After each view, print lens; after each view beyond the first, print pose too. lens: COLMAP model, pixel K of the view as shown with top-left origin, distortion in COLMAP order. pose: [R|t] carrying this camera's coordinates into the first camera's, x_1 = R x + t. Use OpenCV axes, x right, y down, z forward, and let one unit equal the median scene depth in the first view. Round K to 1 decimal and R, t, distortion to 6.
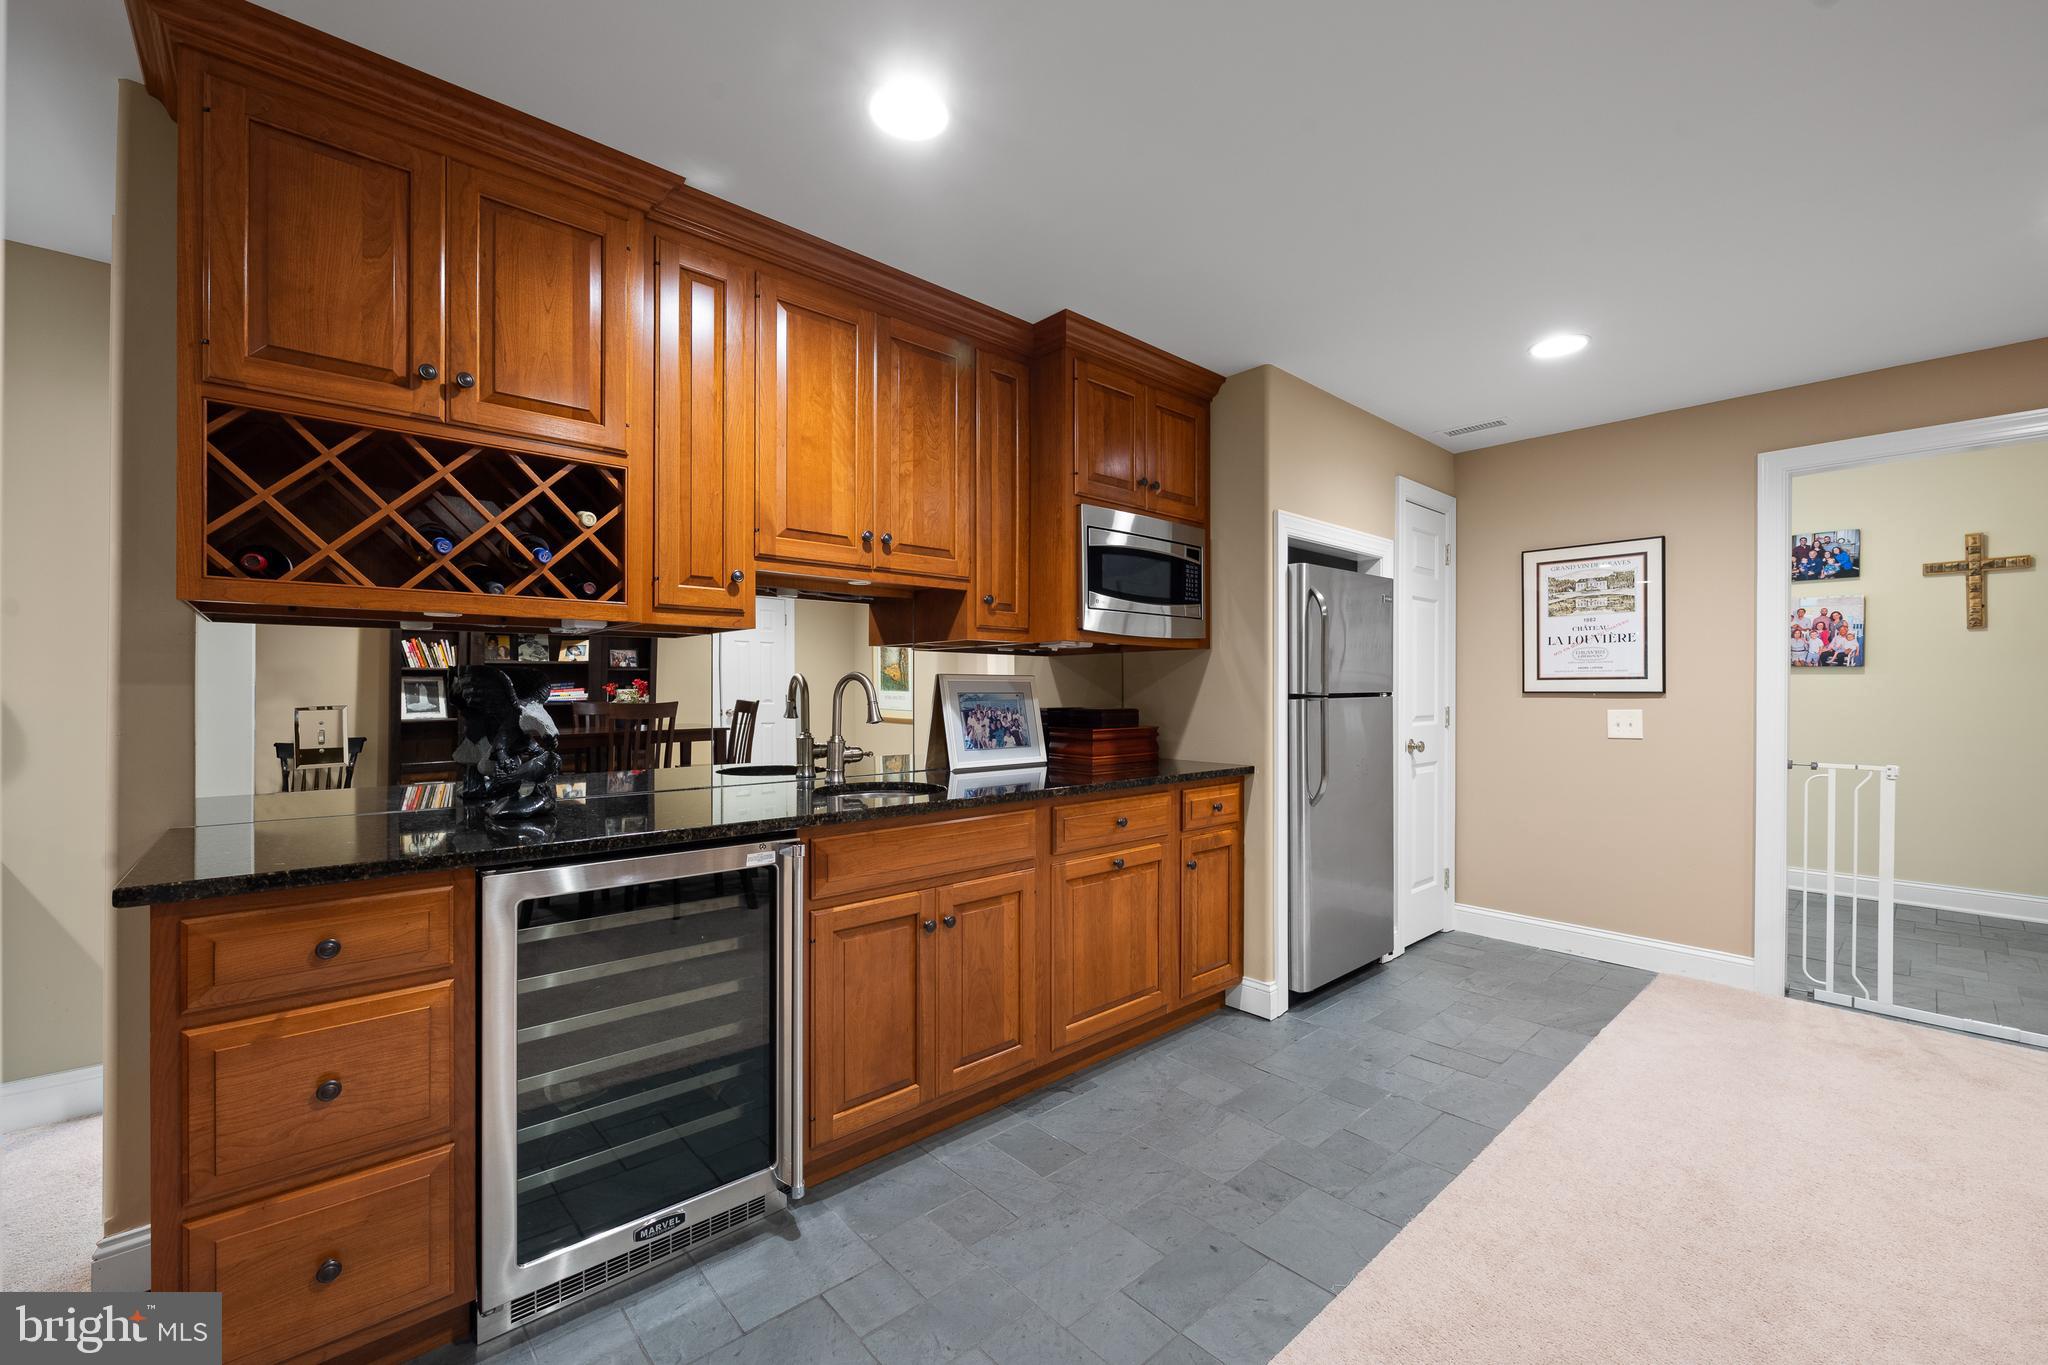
lens RADIAL K [[847.7, 0, 1029.7], [0, 847.7, 688.1], [0, 0, 1]] dist [-0.000401, 0.000036]
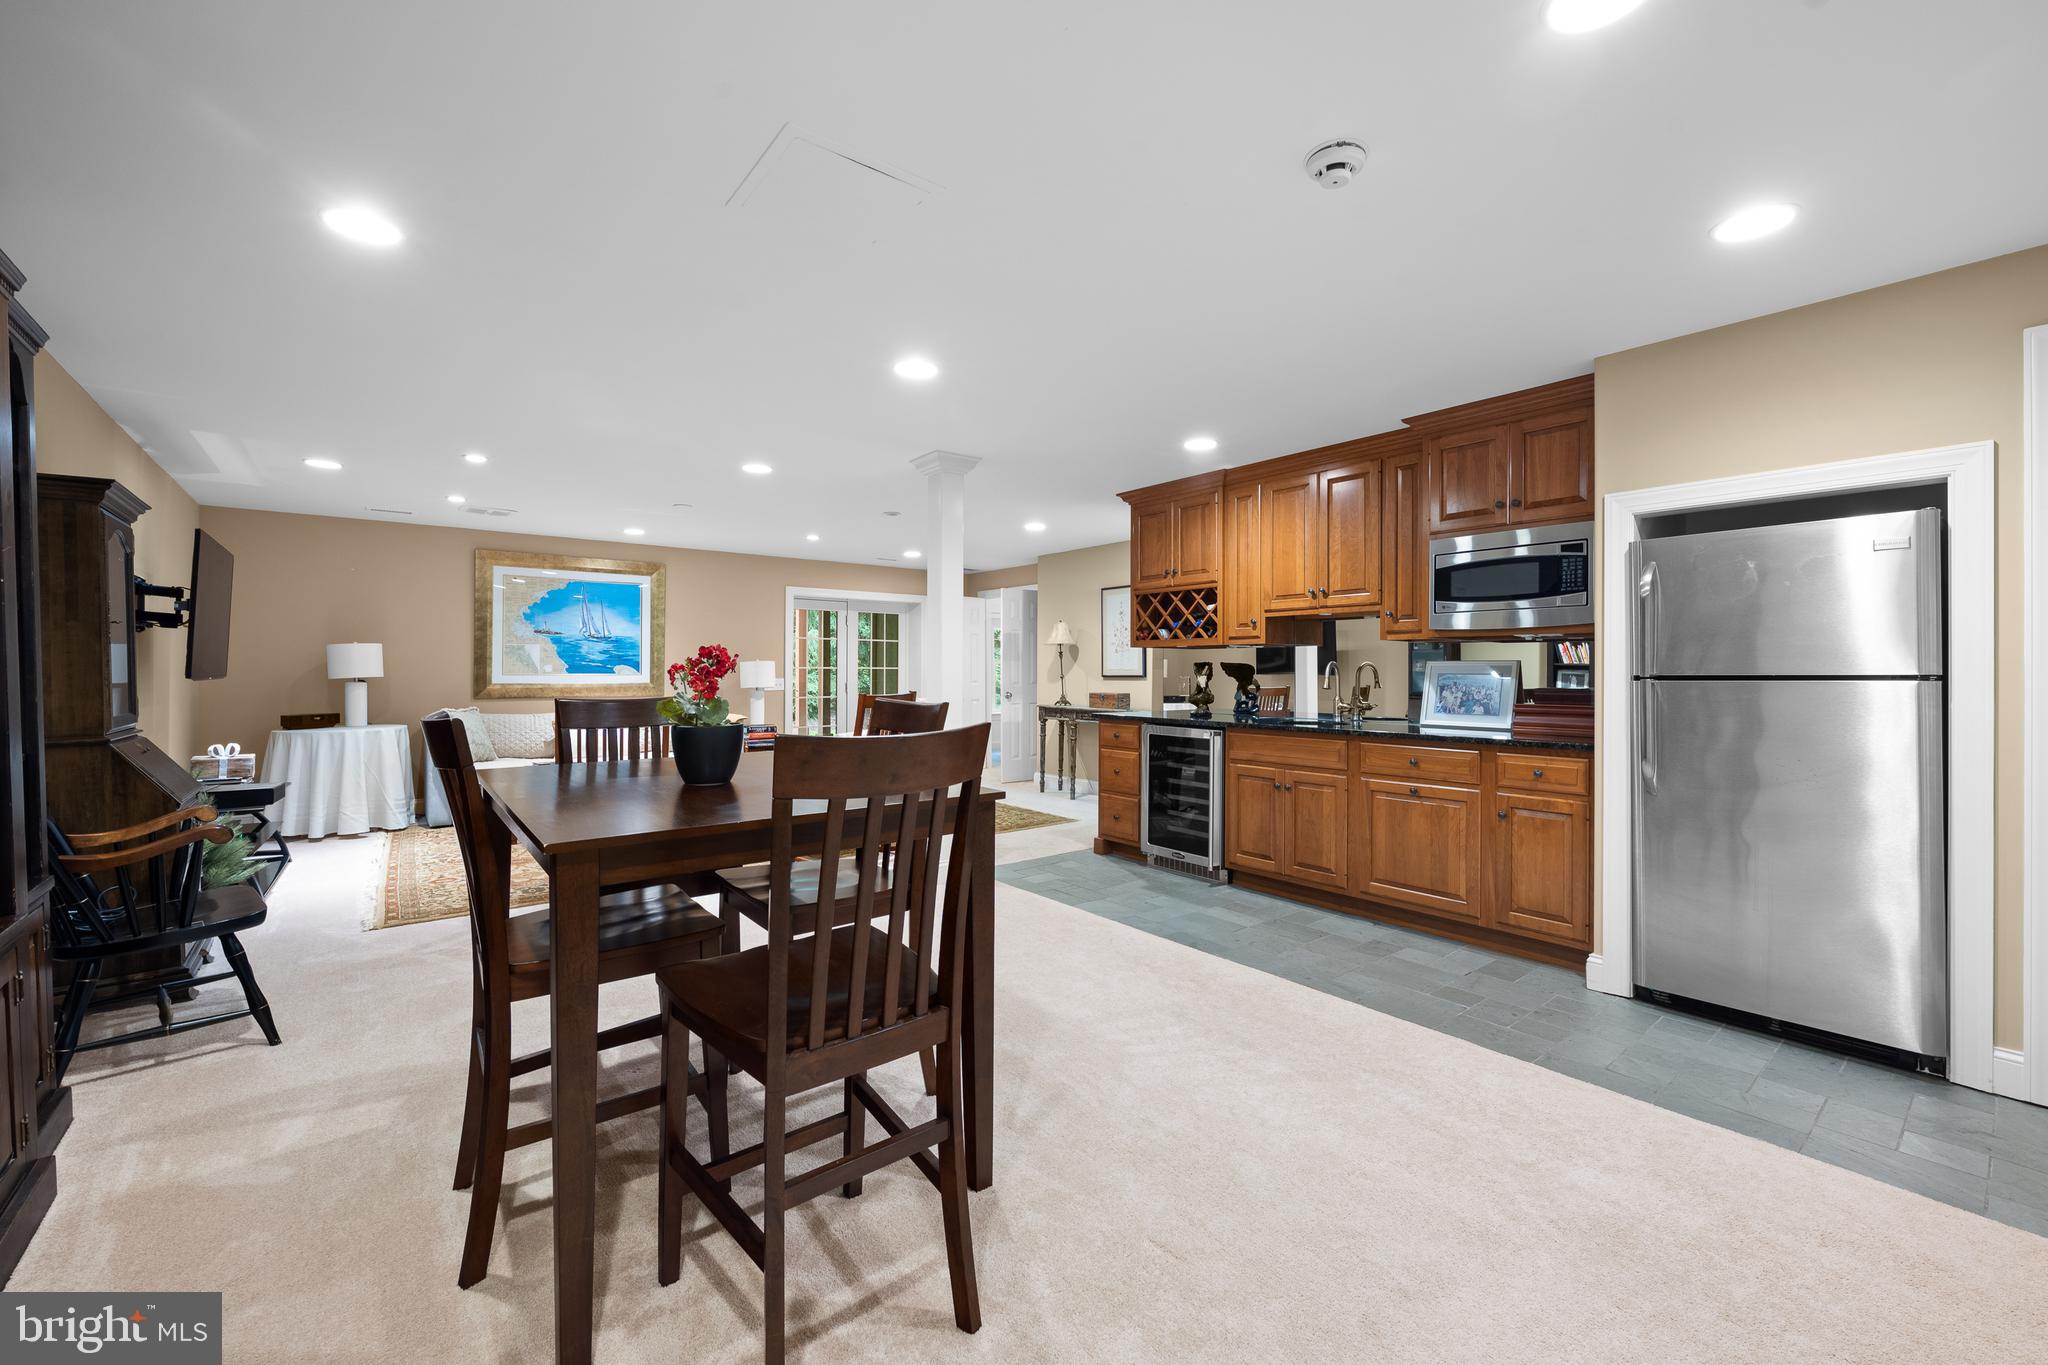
lens RADIAL K [[809.2, 0, 1026.6], [0, 809.2, 673.2], [0, 0, 1]] dist [0.000670, 0.000084]
pose [[-0.073408, -0.005286, -0.997288, 1.428229], [-0.011679, 0.999922, -0.004440, 0.019203], [0.997234, 0.011322, -0.073464, 0.414083]]
